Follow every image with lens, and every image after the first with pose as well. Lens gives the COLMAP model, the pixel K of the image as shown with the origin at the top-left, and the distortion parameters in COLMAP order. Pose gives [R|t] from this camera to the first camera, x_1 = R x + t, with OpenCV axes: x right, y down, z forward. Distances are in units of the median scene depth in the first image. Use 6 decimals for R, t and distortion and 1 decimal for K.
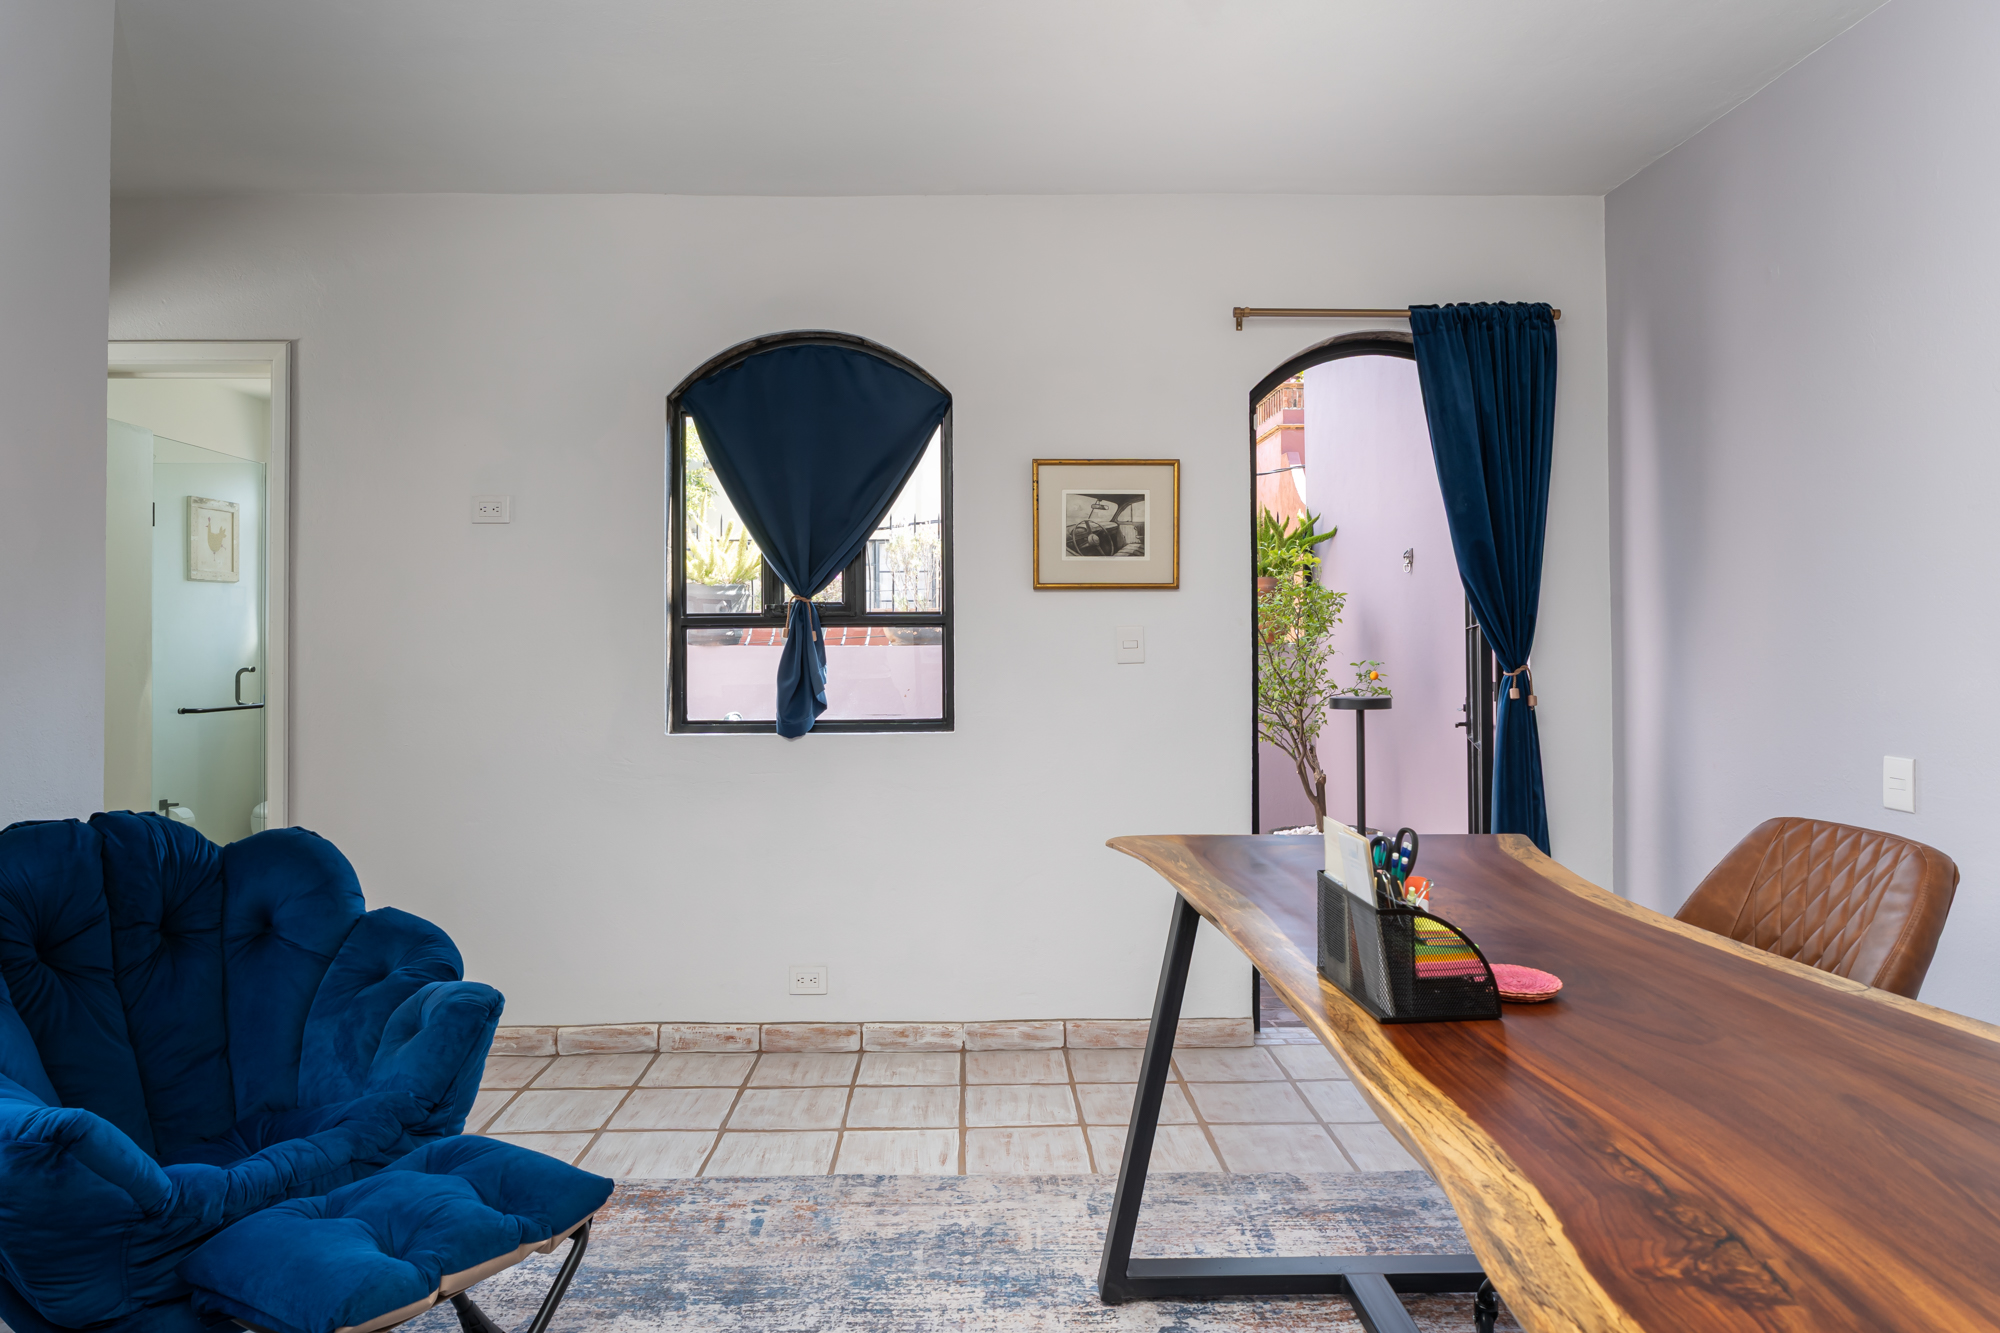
lens RADIAL K [[1142.0, 0, 968.4], [0, 1142.0, 651.7], [0, 0, 1]] dist [-0.005300, 0.000079]
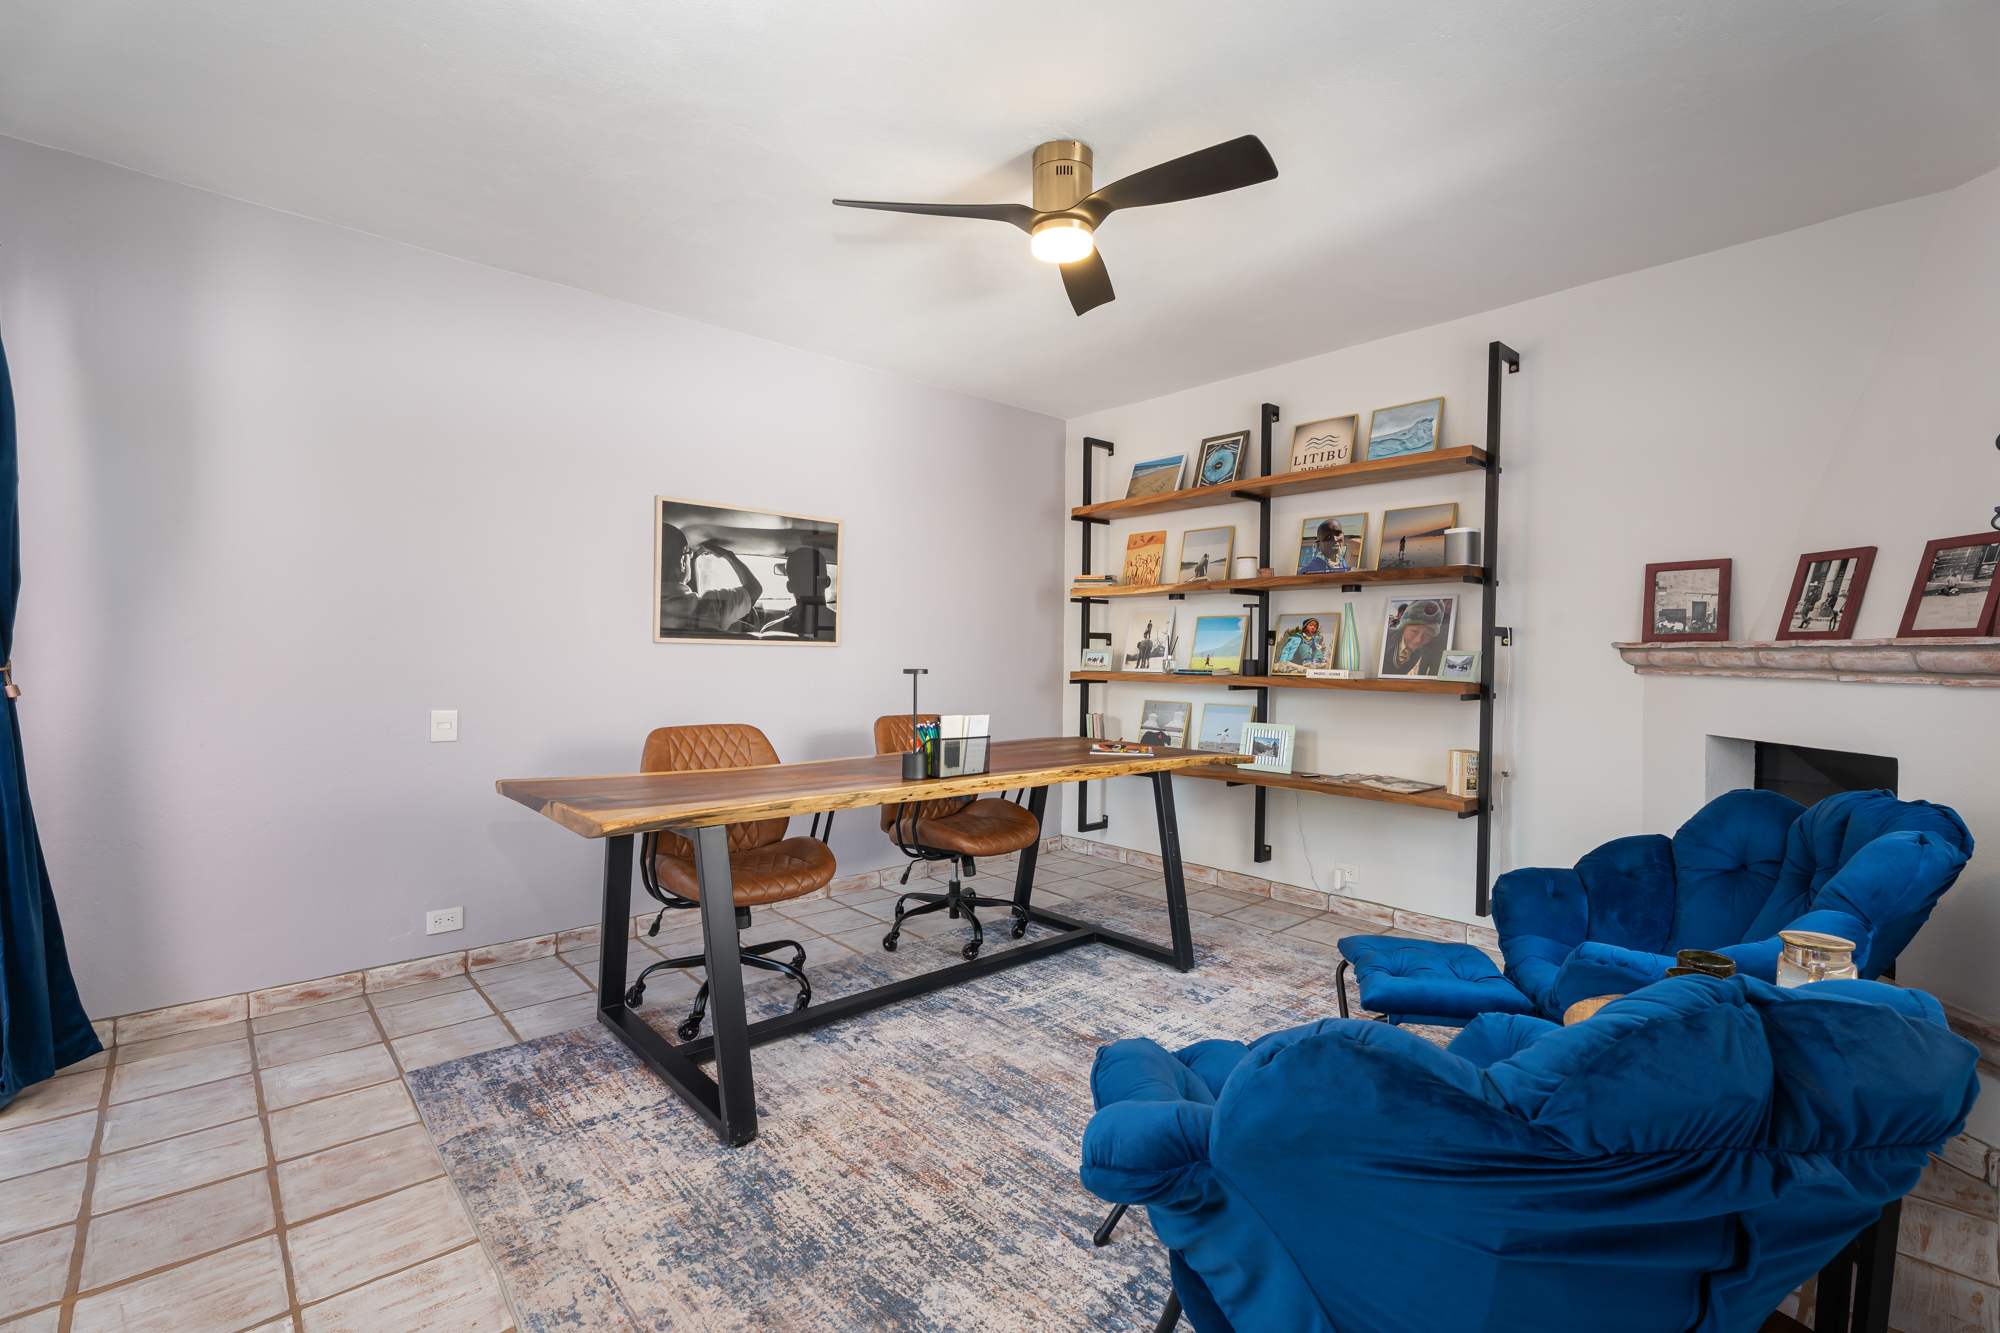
lens RADIAL K [[910.7, 0, 1006.8], [0, 910.7, 668.0], [0, 0, 1]] dist [-0.003242, -0.000071]
pose [[-0.672875, -0.014025, 0.739623, -0.691841], [-0.023679, 0.999716, -0.002585, 0.014051], [-0.739377, -0.019253, -0.673016, 1.217996]]
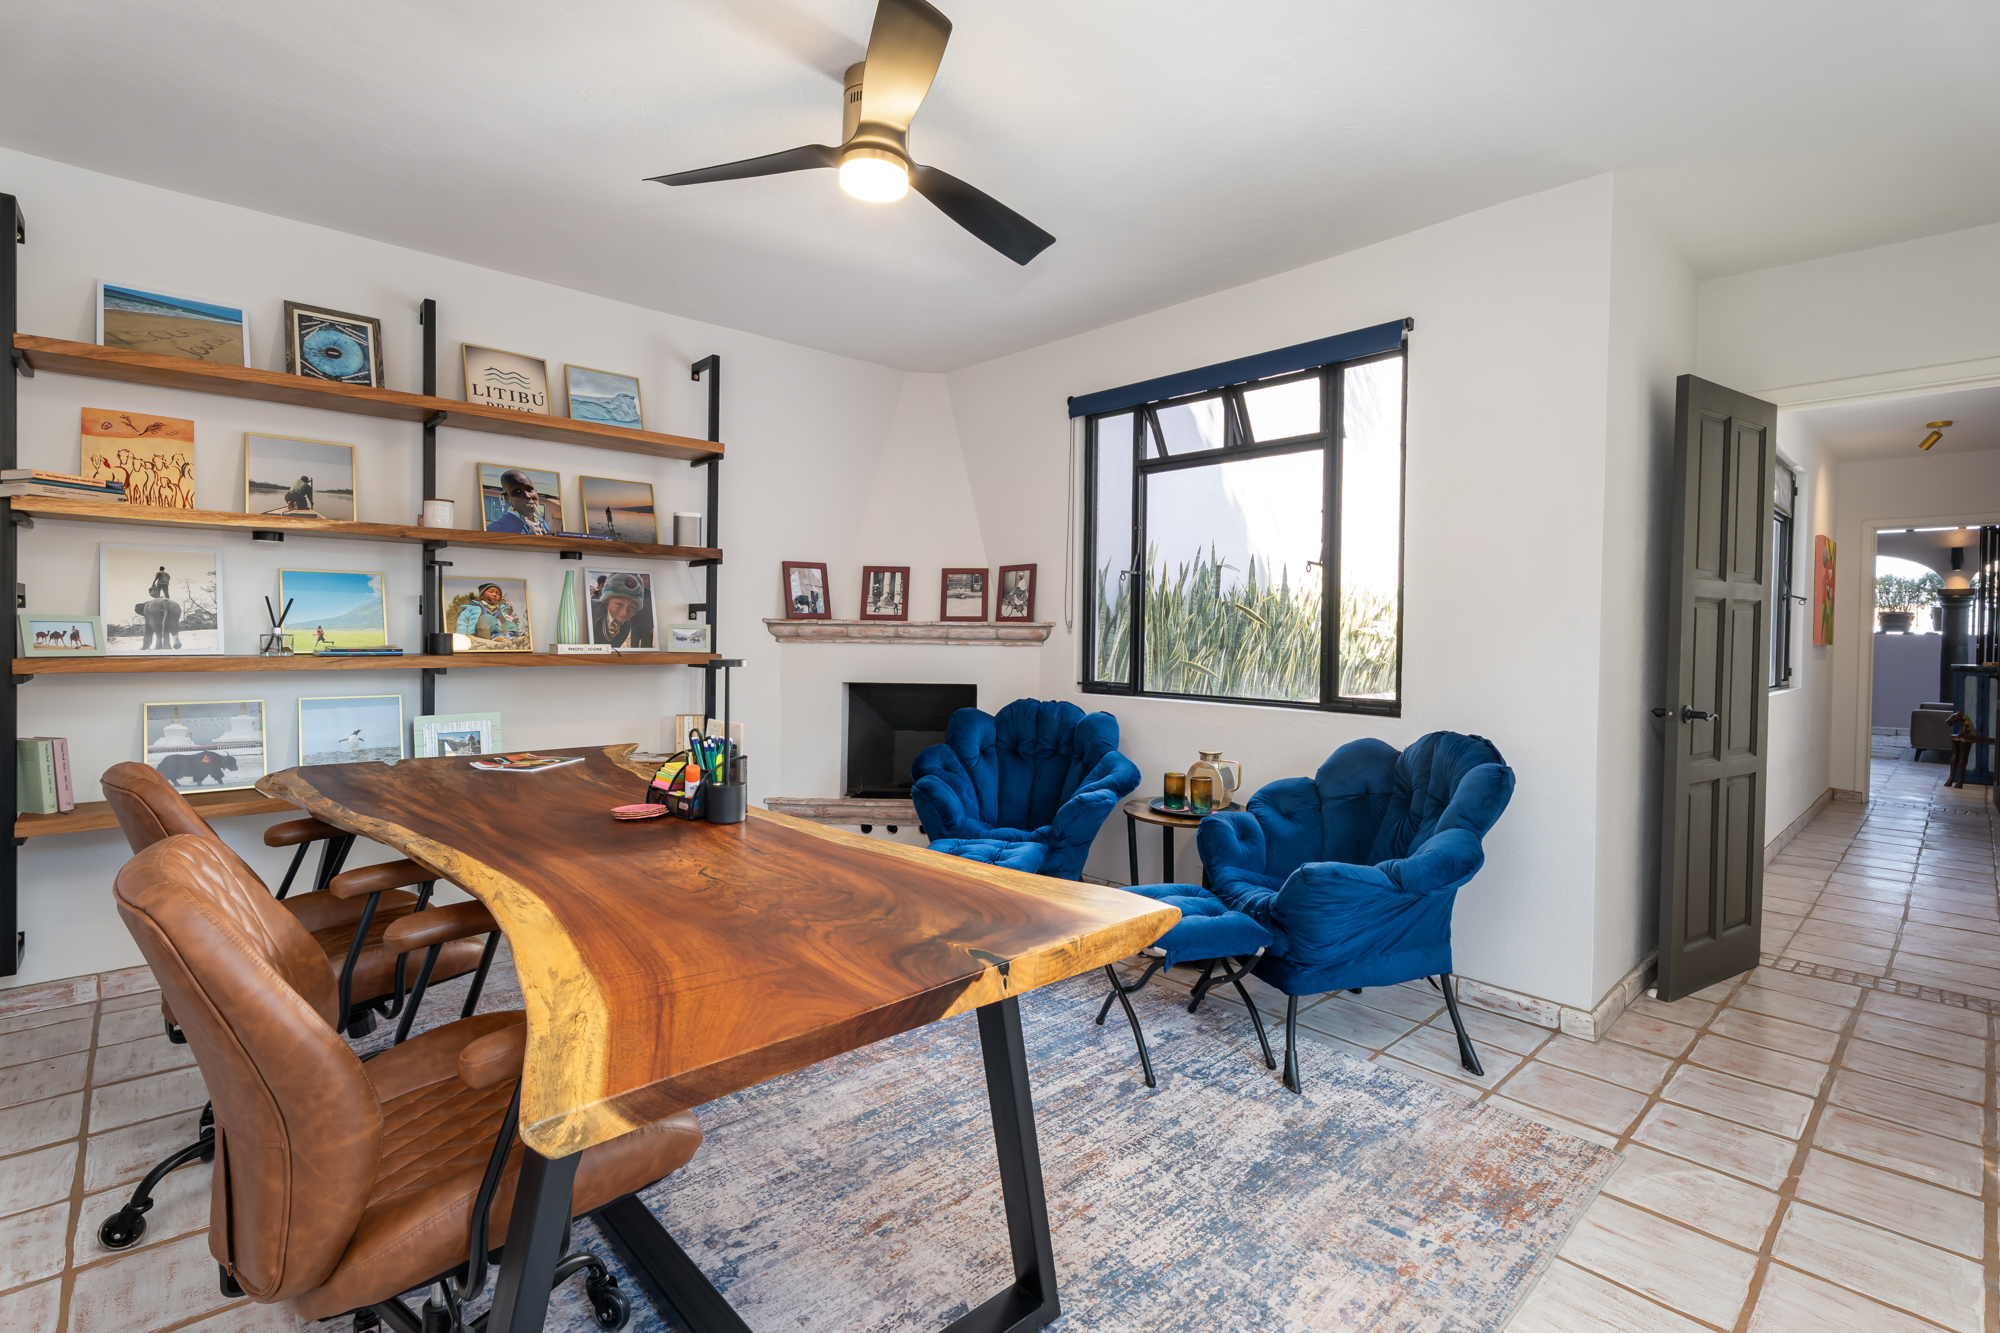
lens RADIAL K [[910.7, 0, 1017.5], [0, 910.7, 658.0], [0, 0, 1]] dist [-0.003242, -0.000071]
pose [[-0.719633, 0.015830, -0.694174, 0.539046], [0.005694, 0.999841, 0.016898, 0.001320], [0.694331, 0.008207, -0.719609, 1.254204]]
